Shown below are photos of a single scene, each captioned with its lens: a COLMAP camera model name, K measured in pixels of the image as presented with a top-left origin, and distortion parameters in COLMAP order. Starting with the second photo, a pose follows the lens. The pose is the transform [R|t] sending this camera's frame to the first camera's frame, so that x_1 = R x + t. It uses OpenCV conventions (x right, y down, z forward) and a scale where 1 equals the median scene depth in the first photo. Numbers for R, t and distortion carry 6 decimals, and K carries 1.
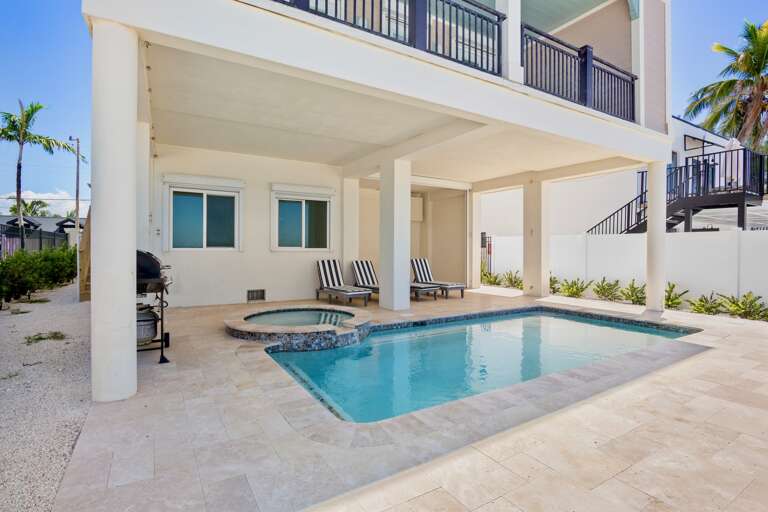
lens RADIAL K [[374.7, 0, 373.8], [0, 374.7, 249.8], [0, 0, 1]] dist [-0.021961, 0.000218]
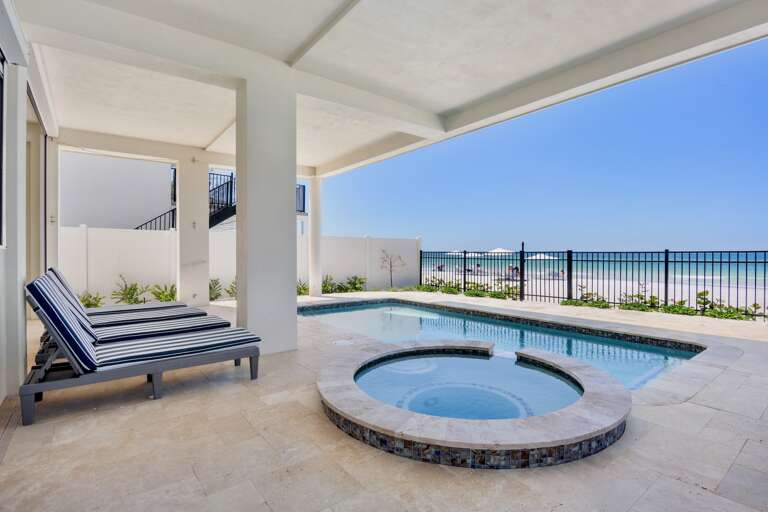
lens RADIAL K [[374.7, 0, 380.4], [0, 374.7, 254.6], [0, 0, 1]] dist [-0.021961, 0.000218]
pose [[-0.150992, -0.017588, 0.988379, -0.381100], [-0.005117, 0.999842, 0.017010, -0.001501], [-0.988522, -0.002489, -0.151058, 0.677606]]
